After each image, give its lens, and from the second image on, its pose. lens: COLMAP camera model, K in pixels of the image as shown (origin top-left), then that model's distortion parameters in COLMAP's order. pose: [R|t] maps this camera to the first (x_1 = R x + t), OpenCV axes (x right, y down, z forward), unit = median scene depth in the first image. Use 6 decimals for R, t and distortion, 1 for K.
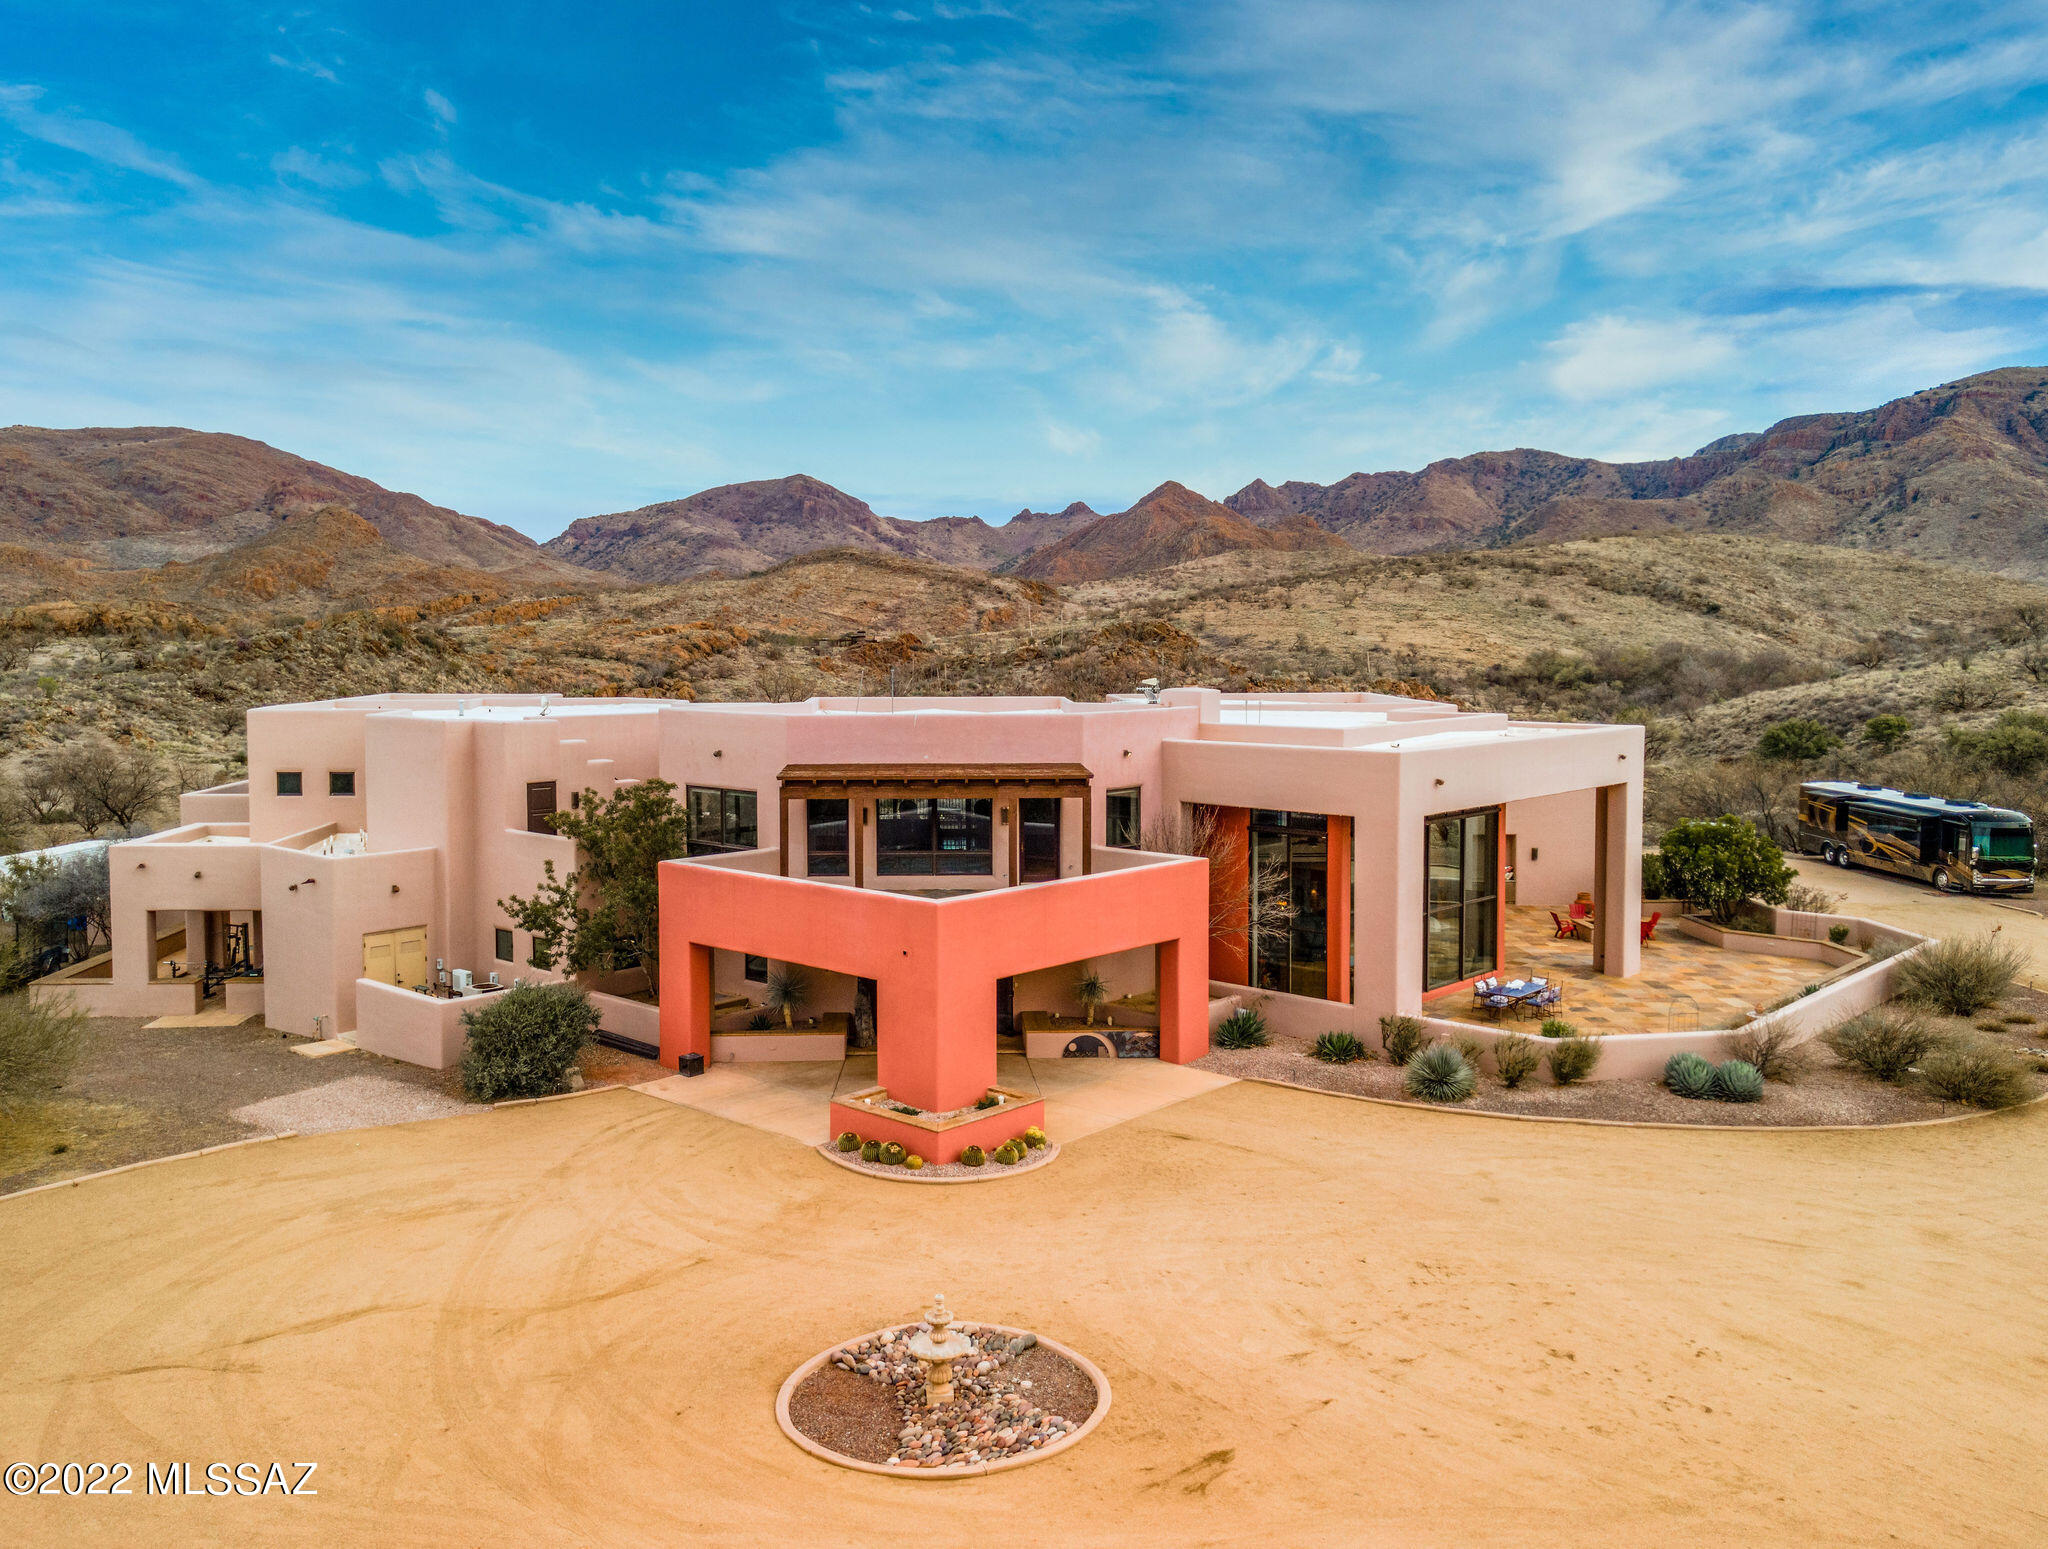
lens RADIAL K [[1635.5, 0, 1024.0], [0, 1635.5, 774.5], [0, 0, 1]] dist [0.012605, 0.000186]
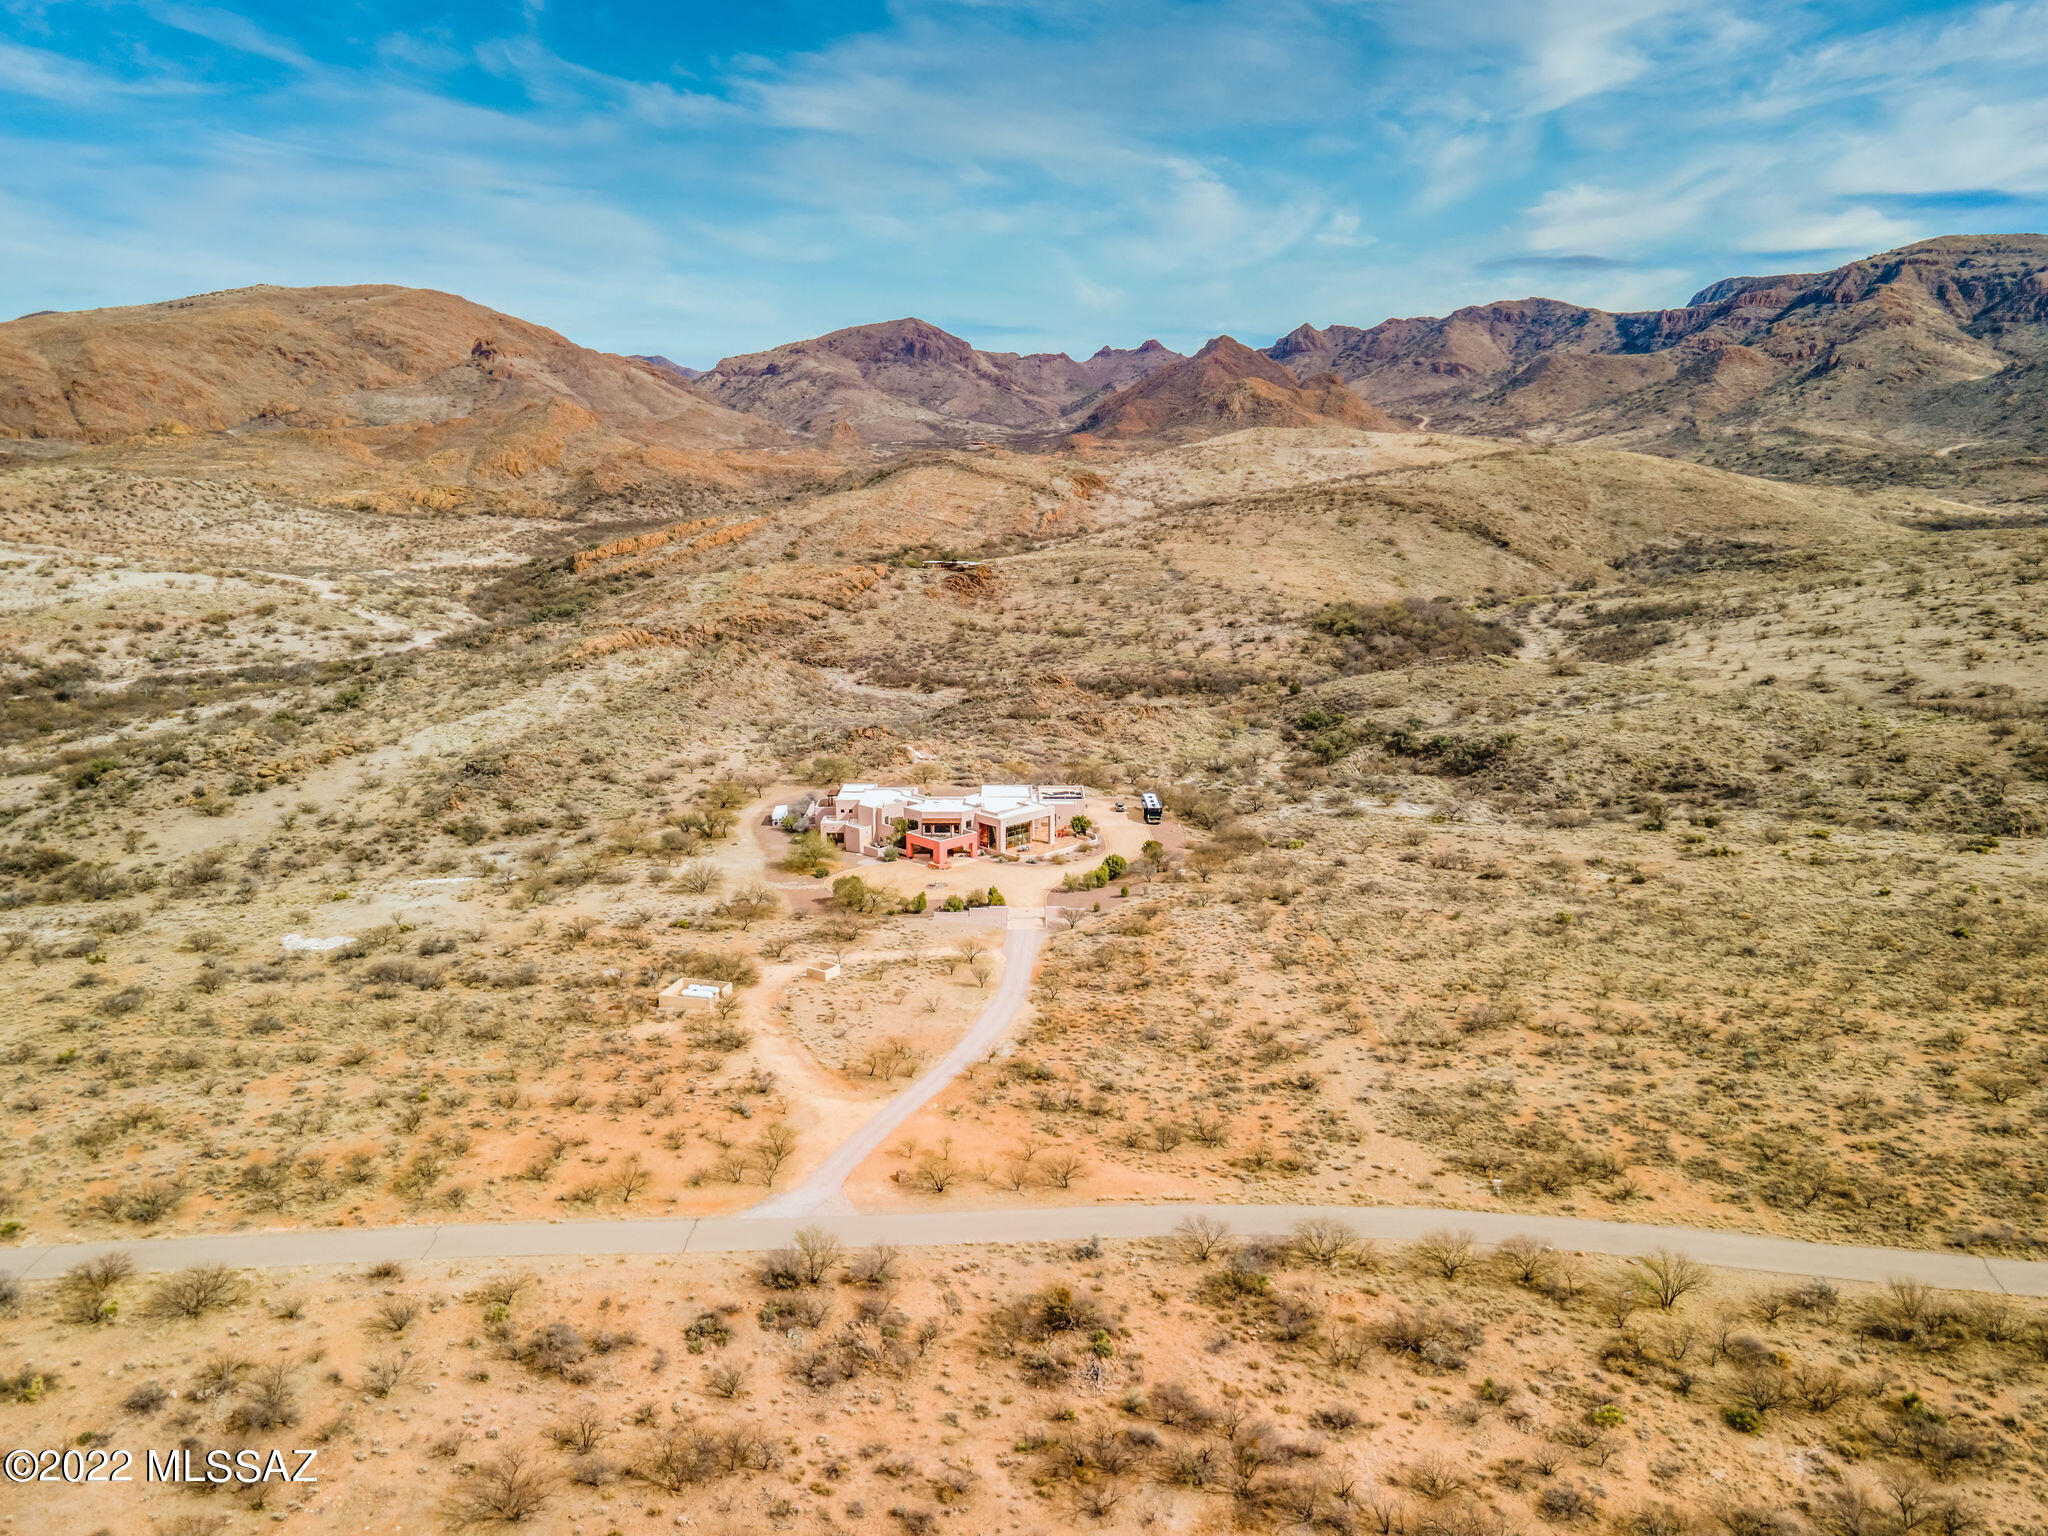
lens RADIAL K [[1530.0, 0, 1024.0], [0, 1530.0, 768.0], [0, 0, 1]] dist [-0.000770, -0.003831]
pose [[0.997919, 0.006905, -0.064103, 0.017420], [0.002394, 0.989593, 0.143872, -0.027983], [0.064429, -0.143726, 0.987518, -0.132294]]
